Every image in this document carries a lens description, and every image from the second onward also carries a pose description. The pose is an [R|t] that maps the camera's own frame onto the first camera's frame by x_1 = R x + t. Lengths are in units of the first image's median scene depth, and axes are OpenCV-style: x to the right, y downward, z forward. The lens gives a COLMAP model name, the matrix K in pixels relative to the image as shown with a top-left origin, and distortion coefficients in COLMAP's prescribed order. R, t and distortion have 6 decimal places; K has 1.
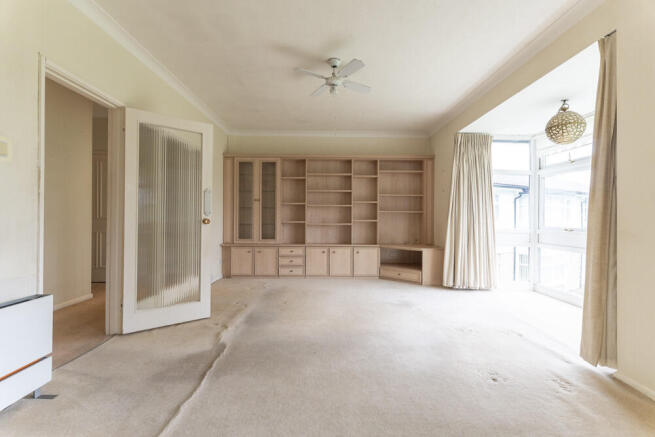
lens RADIAL K [[300.0, 0, 318.5], [0, 300.0, 218.1], [0, 0, 1]] dist [0.000273, 0.000074]
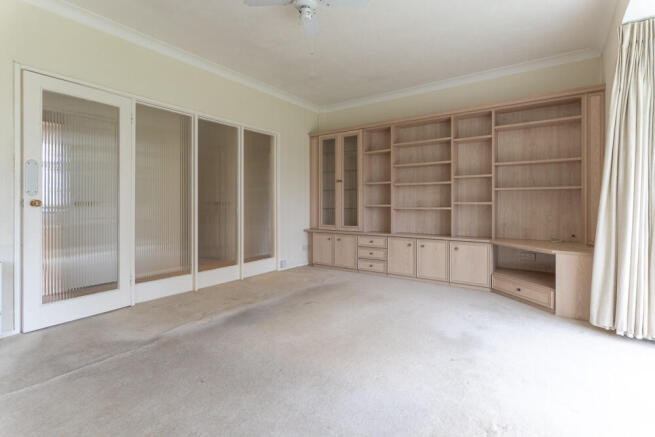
lens RADIAL K [[305.7, 0, 329.4], [0, 305.7, 204.9], [0, 0, 1]] dist [0.001499, 0.000163]
pose [[0.824652, -0.005492, -0.565613, 0.281198], [0.003550, 0.999983, -0.004533, 0.014534], [0.565629, 0.001730, 0.824658, 0.245041]]
